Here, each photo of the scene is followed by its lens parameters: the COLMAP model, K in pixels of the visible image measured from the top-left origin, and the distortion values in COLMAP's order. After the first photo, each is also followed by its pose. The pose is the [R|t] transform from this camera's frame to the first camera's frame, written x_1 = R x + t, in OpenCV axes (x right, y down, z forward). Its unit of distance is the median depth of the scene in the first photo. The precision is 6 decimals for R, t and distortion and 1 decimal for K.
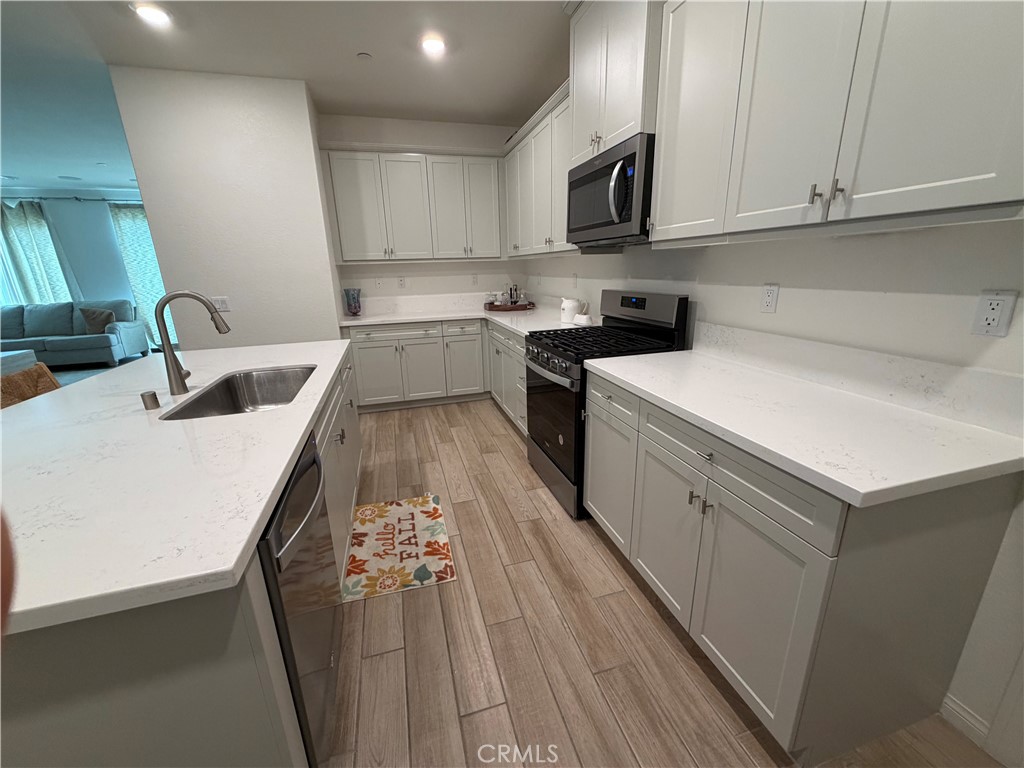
lens RADIAL K [[410.2, 0, 515.5], [0, 410.2, 384.3], [0, 0, 1]] dist [-0.000527, 0.000747]
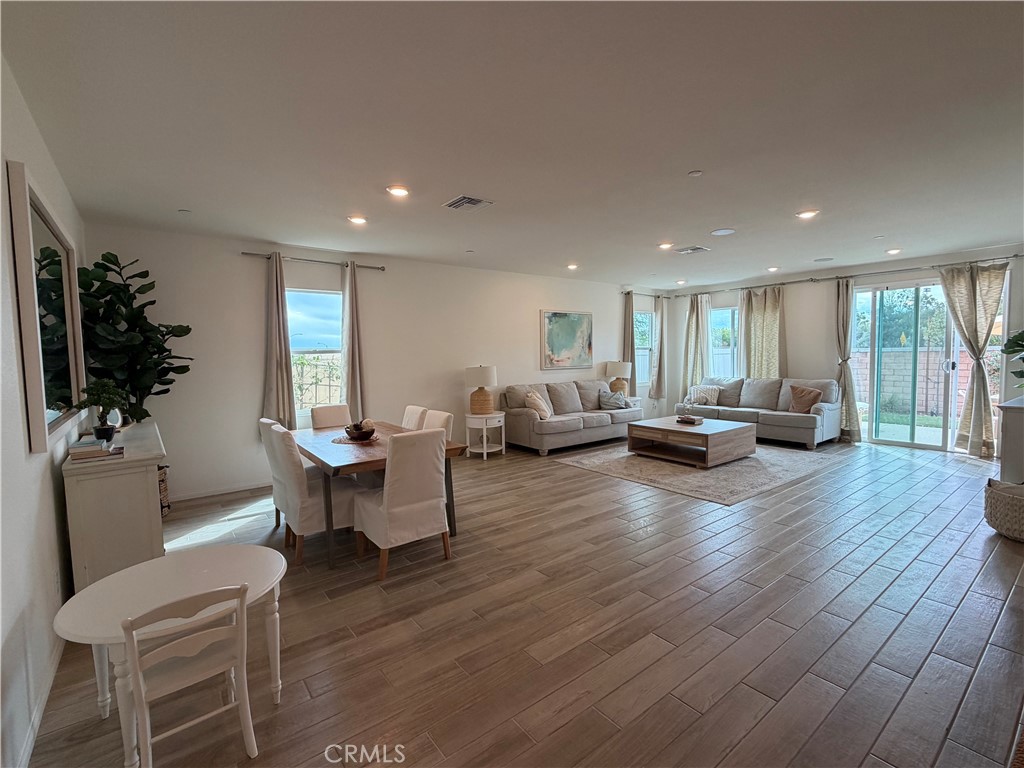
lens RADIAL K [[480.9, 0, 509.4], [0, 480.9, 381.9], [0, 0, 1]] dist [0.003056, 0.001061]
pose [[0.373140, 0.073967, -0.924822, -0.682630], [-0.252437, 0.967303, -0.024487, 0.017329], [0.892772, 0.242596, 0.379612, -0.132421]]
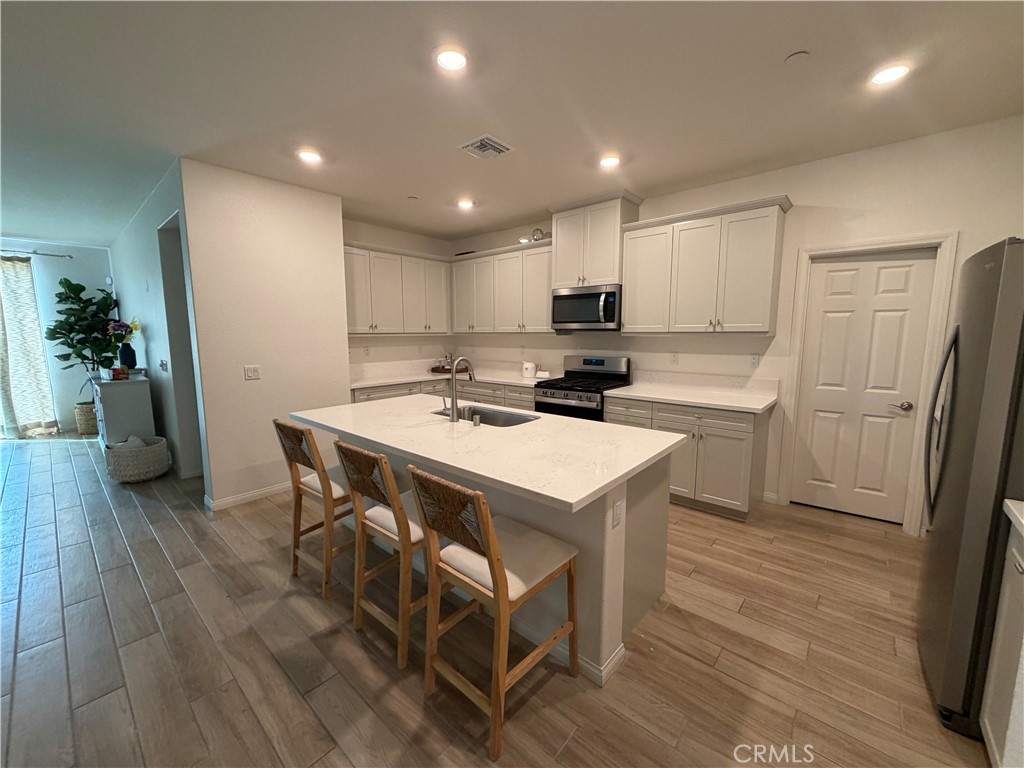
lens RADIAL K [[410.2, 0, 515.6], [0, 410.2, 388.5], [0, 0, 1]] dist [-0.000527, 0.000747]
pose [[0.839089, -0.051195, 0.541580, -1.048488], [0.132440, 0.984832, -0.112099, 0.076054], [-0.527626, 0.165787, 0.833142, -0.326084]]
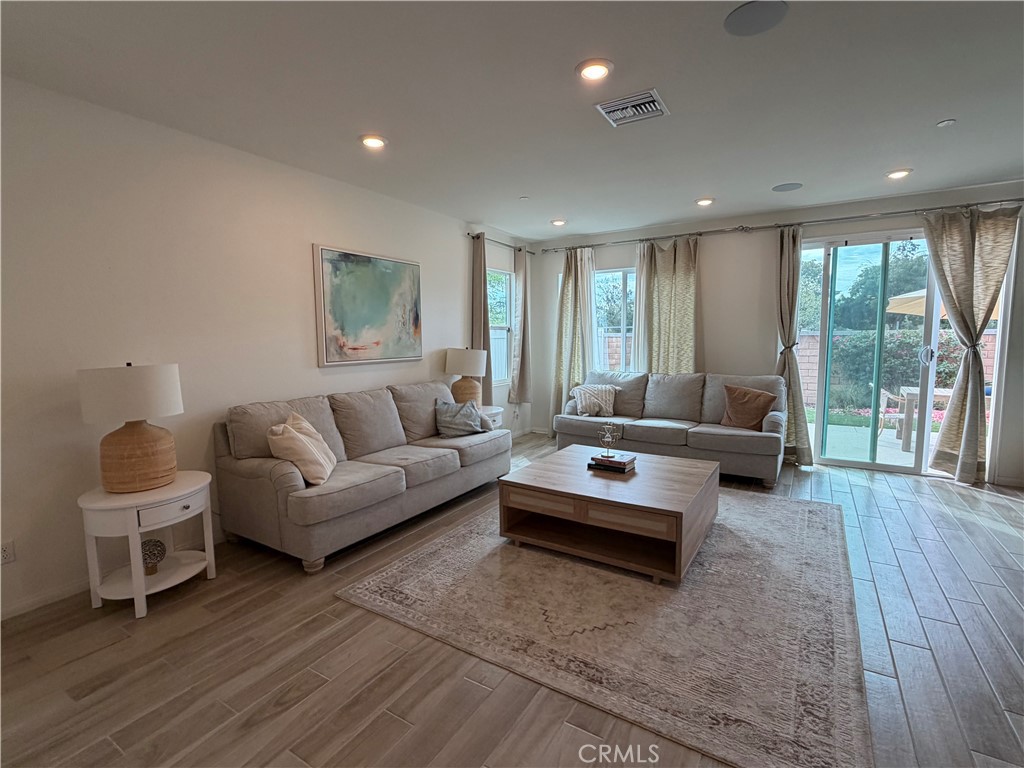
lens RADIAL K [[480.9, 0, 513.8], [0, 480.9, 383.9], [0, 0, 1]] dist [0.003056, 0.001061]
pose [[0.678633, 0.094541, -0.728368, -2.049141], [-0.213101, 0.974368, -0.072079, -0.169915], [0.702884, 0.204131, 0.681385, 0.680345]]
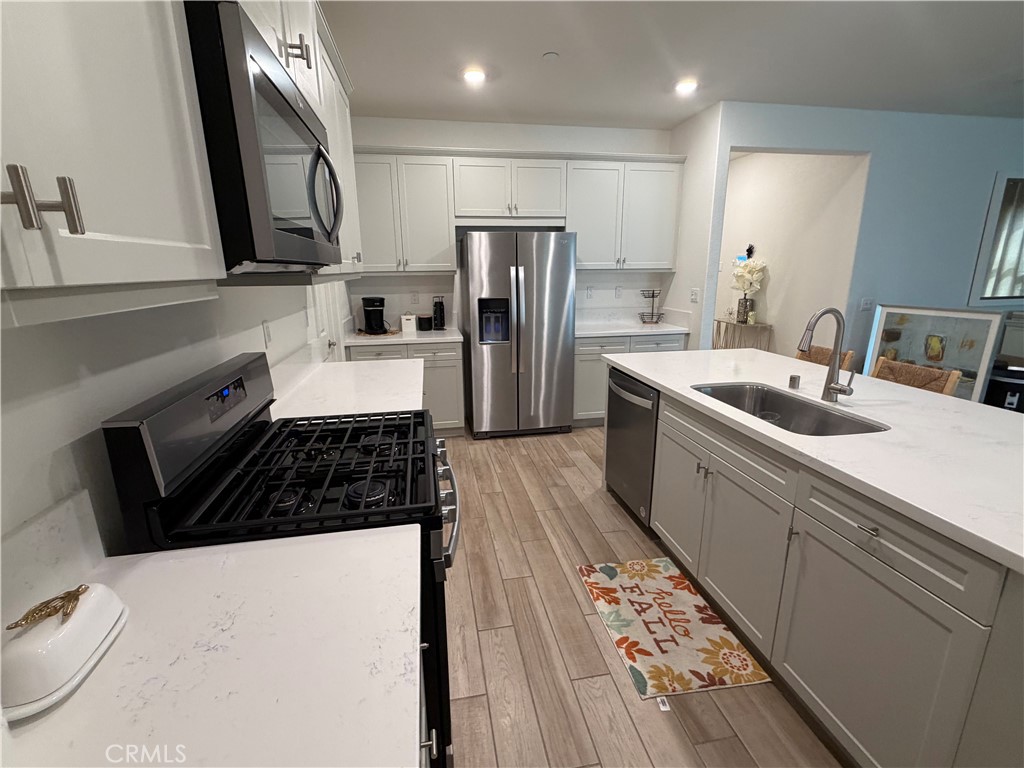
lens RADIAL K [[460.8, 0, 514.8], [0, 460.8, 382.1], [0, 0, 1]] dist [-0.002258, -0.000076]
pose [[-0.993663, 0.012176, 0.111737, -0.100521], [0.066250, 0.866517, 0.494732, -0.475306], [-0.090798, 0.499000, -0.861832, 1.490153]]
